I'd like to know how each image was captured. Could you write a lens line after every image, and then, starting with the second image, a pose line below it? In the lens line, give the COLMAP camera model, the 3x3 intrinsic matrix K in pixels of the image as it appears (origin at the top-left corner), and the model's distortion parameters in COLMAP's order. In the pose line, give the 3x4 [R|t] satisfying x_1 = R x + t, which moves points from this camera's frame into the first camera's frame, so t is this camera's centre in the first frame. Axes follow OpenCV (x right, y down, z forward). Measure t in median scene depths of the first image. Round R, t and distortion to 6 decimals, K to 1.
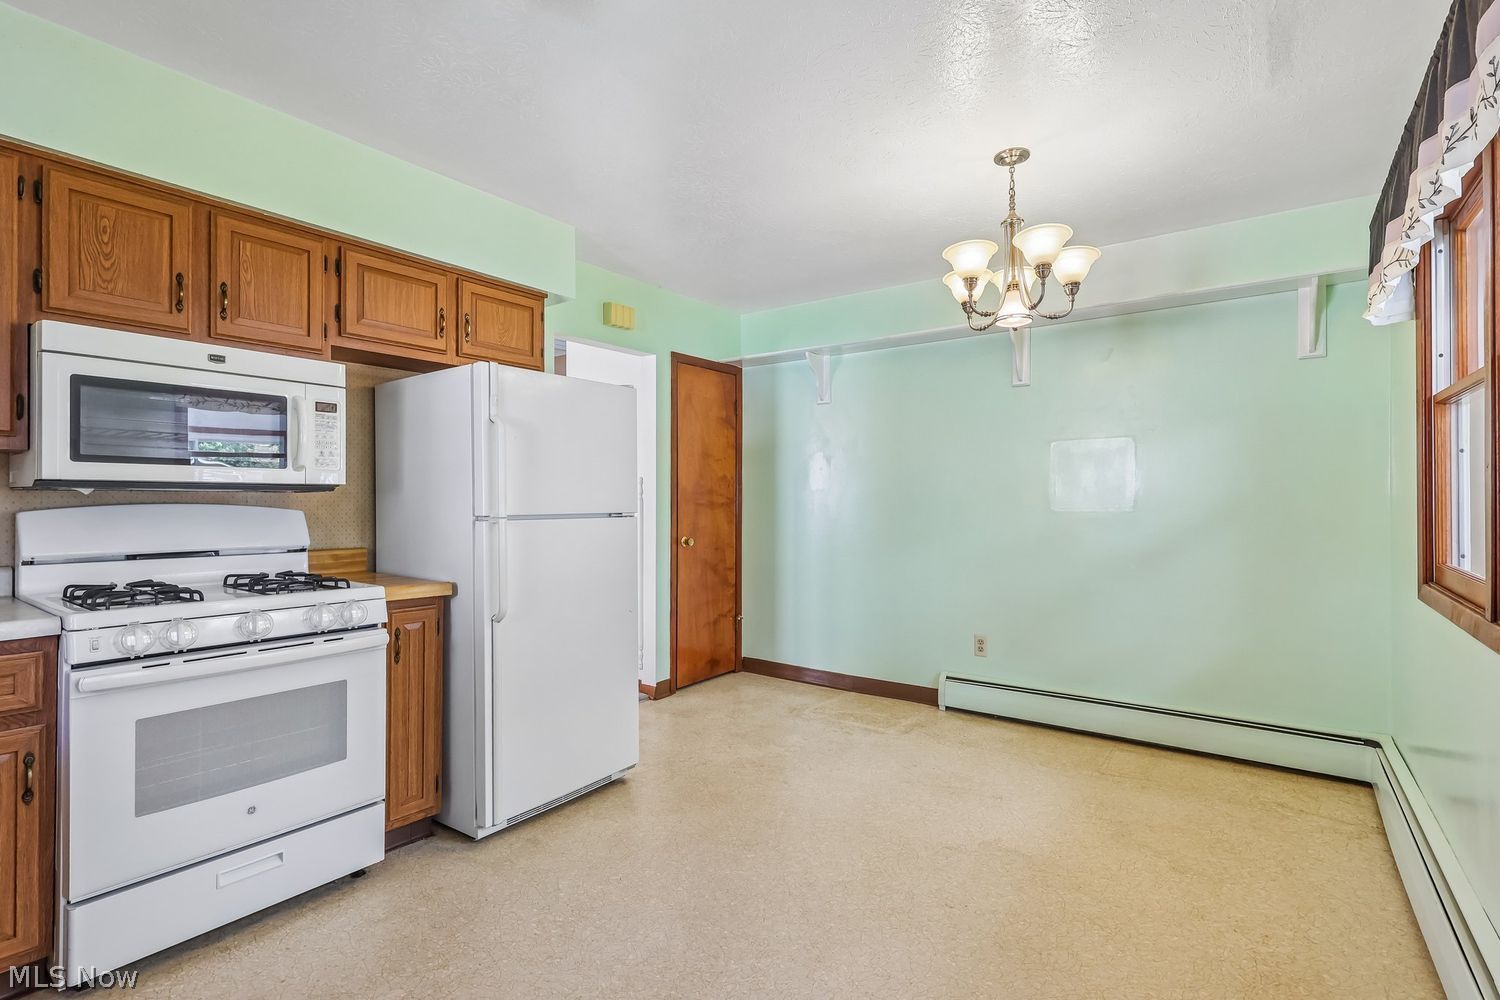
lens RADIAL K [[721.4, 0, 730.8], [0, 721.4, 504.6], [0, 0, 1]] dist [-0.006992, 0.001779]
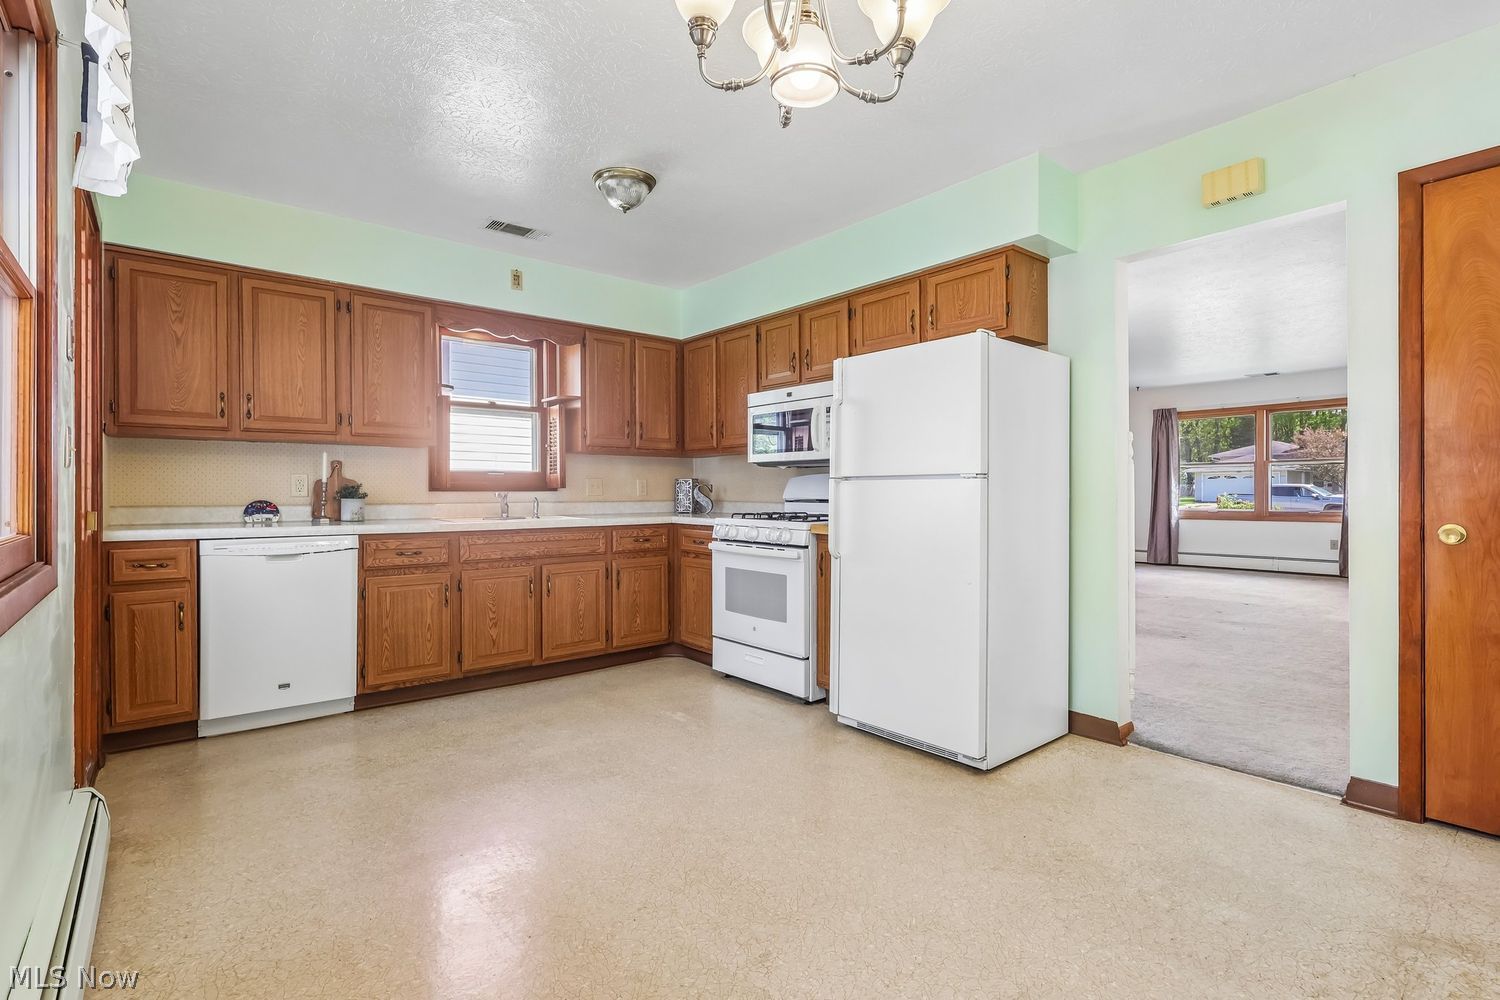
lens RADIAL K [[721.4, 0, 742.6], [0, 721.4, 500.8], [0, 0, 1]] dist [-0.006992, 0.001779]
pose [[-0.257393, 0.011869, -0.966234, 1.105171], [-0.004714, 0.999897, 0.013539, 0.047747], [0.966295, 0.008040, -0.257311, 1.329481]]
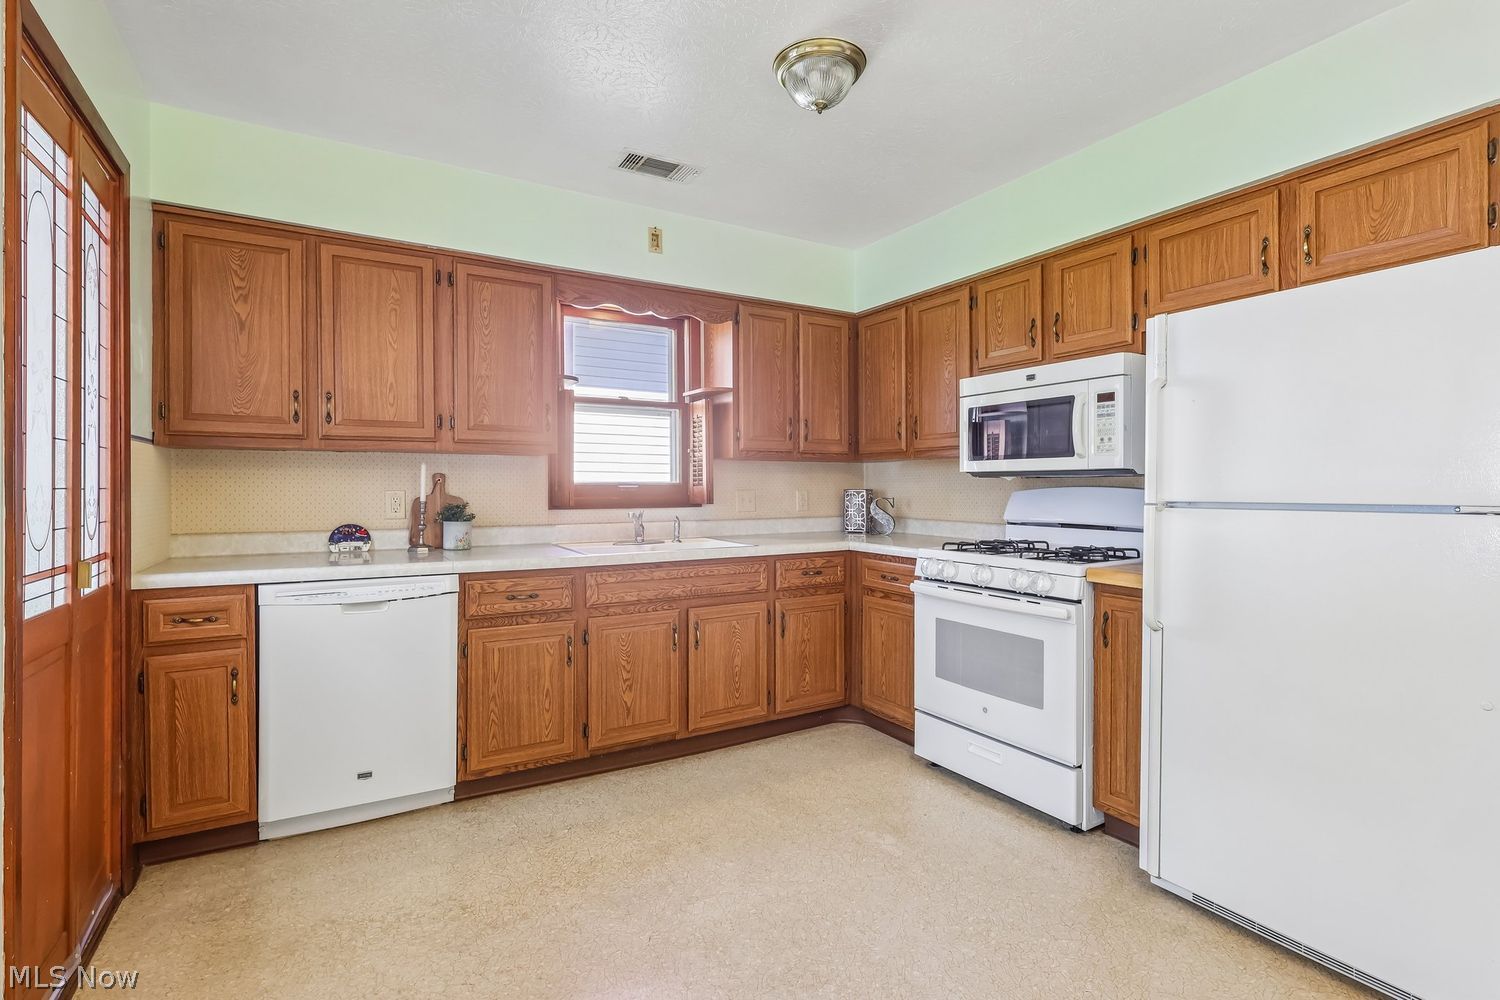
lens RADIAL K [[721.4, 0, 748.1], [0, 721.4, 493.0], [0, 0, 1]] dist [-0.006992, 0.001779]
pose [[-0.397315, 0.007991, -0.917647, 0.696548], [-0.002567, 0.999948, 0.009819, -0.001037], [0.917679, 0.006257, -0.397274, 1.021364]]
